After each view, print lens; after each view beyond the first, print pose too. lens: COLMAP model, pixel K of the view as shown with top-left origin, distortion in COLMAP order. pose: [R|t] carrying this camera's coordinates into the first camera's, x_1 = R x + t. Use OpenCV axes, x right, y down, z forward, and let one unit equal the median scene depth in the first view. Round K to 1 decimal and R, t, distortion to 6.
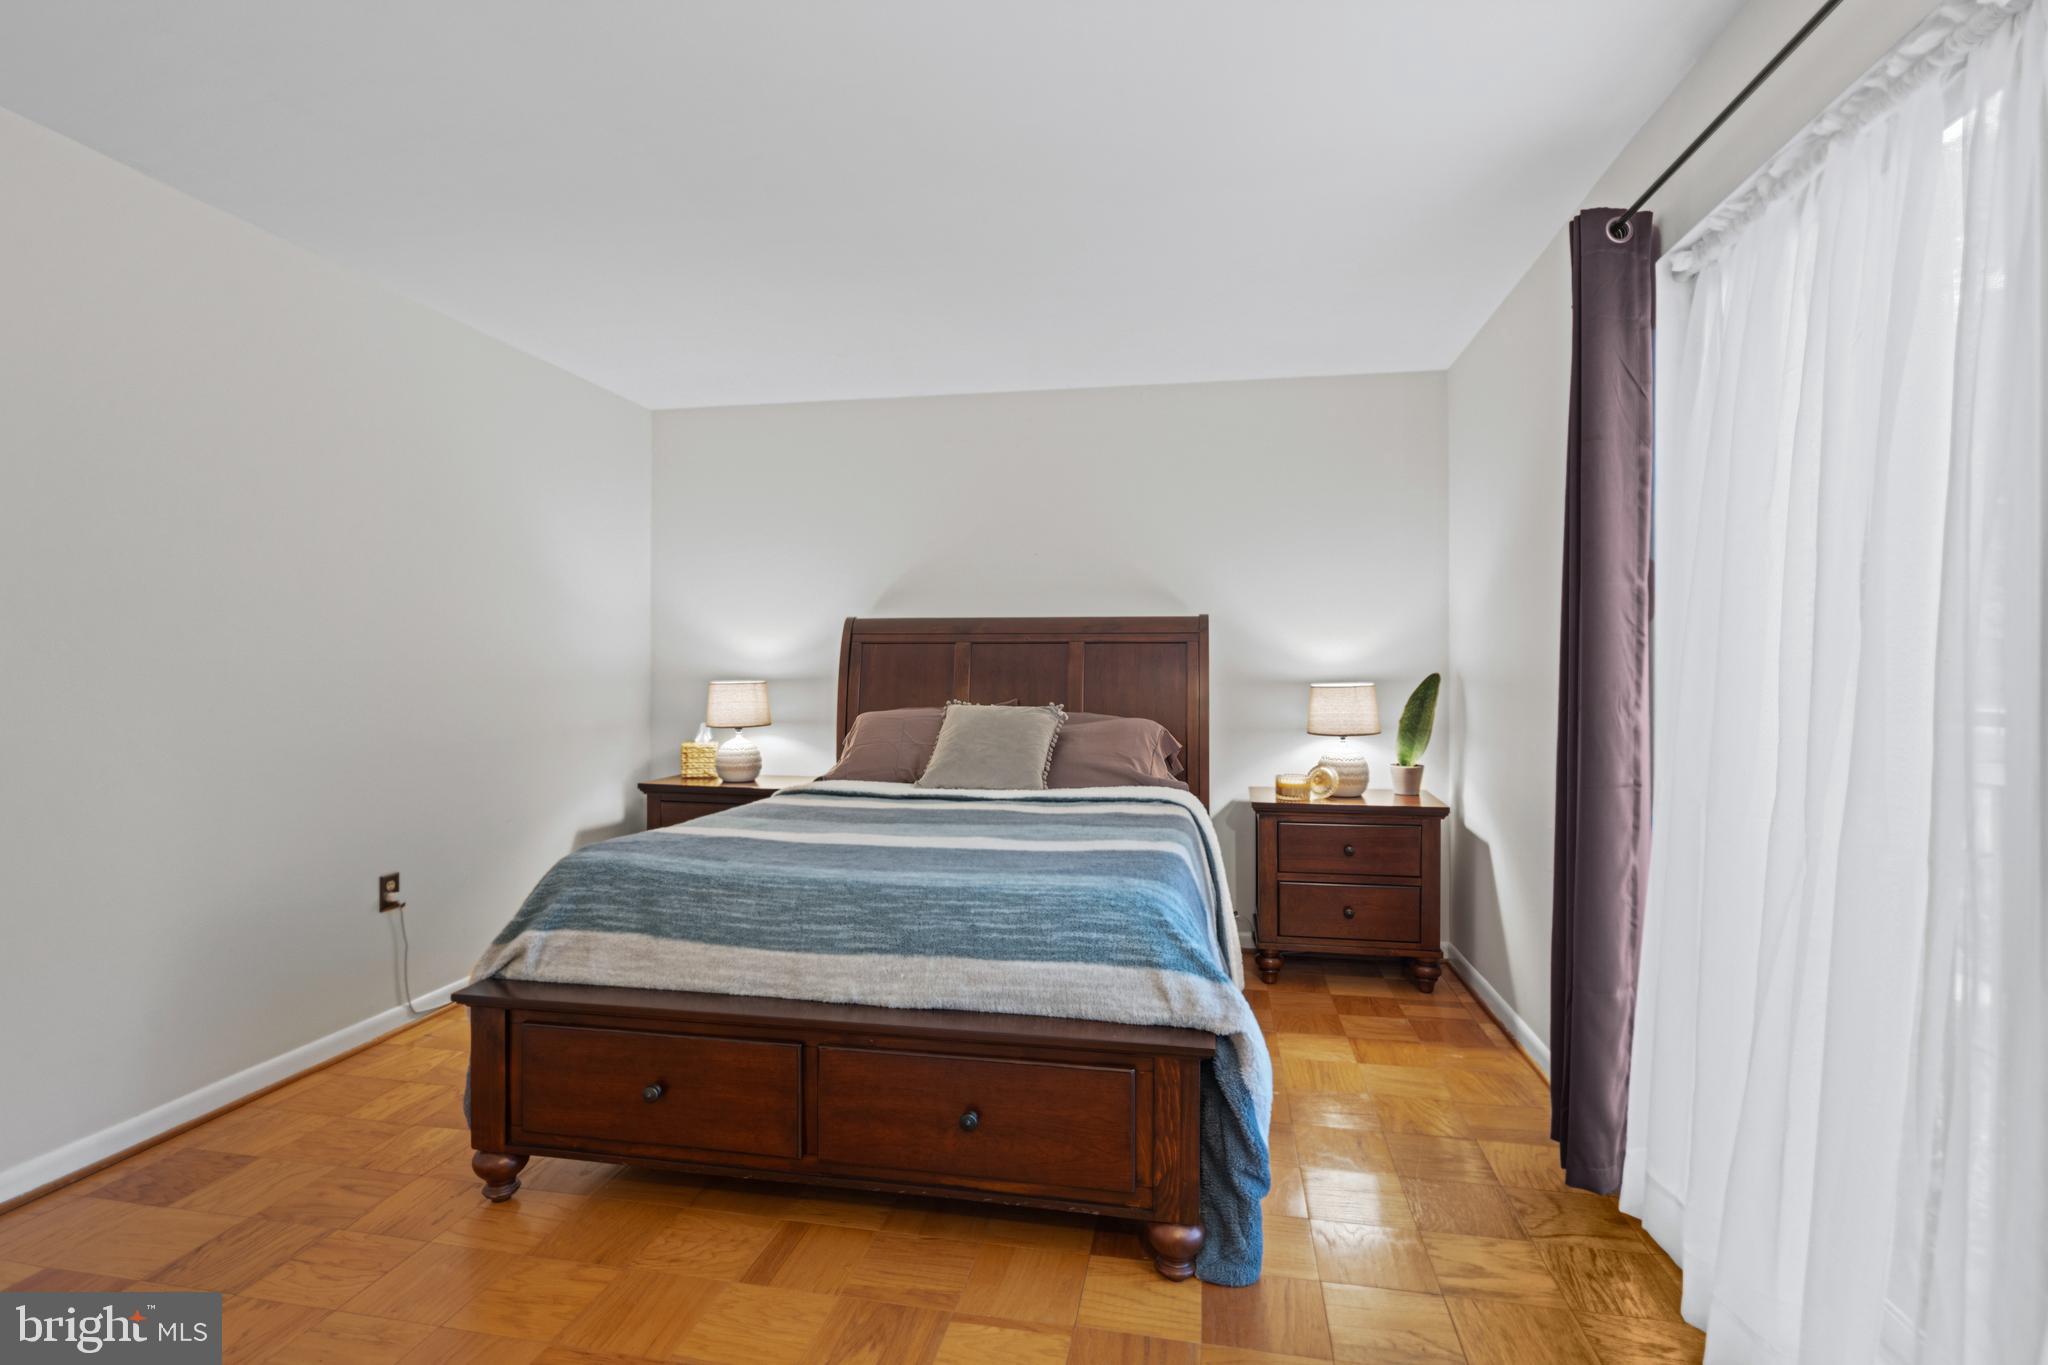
lens RADIAL K [[1010.7, 0, 1024.8], [0, 1010.7, 672.1], [0, 0, 1]] dist [0.004351, -0.000166]
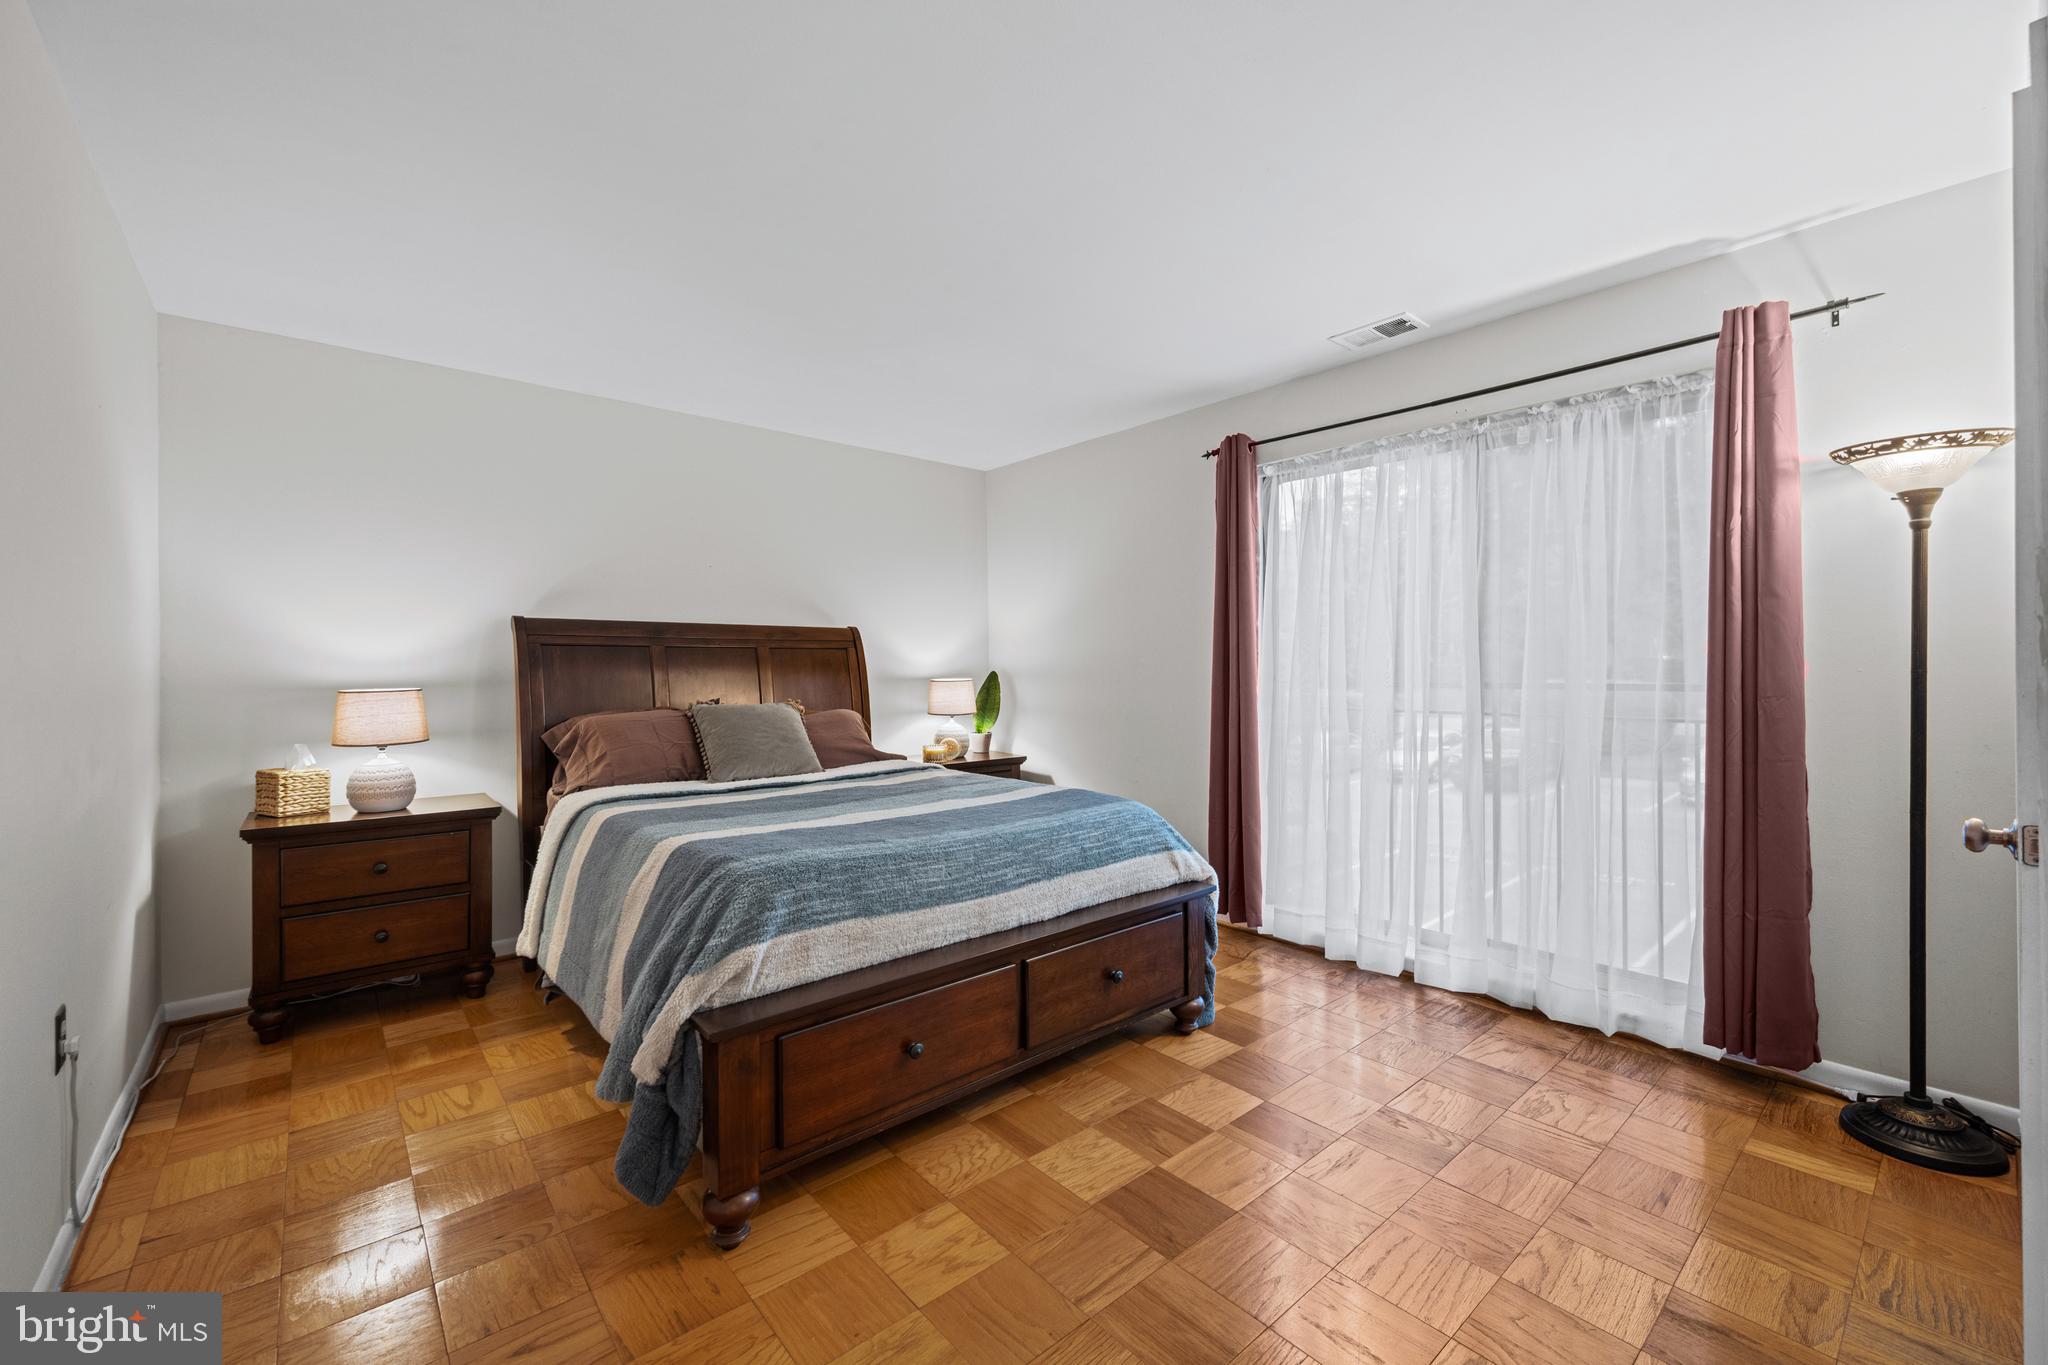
lens RADIAL K [[816.0, 0, 1075.0], [0, 816.0, 677.6], [0, 0, 1]] dist [-0.000260, 0.000069]
pose [[0.606863, -0.014246, 0.794679, -0.922267], [0.012003, 0.999890, 0.008758, 0.002771], [-0.794716, 0.004224, 0.606967, 0.303559]]
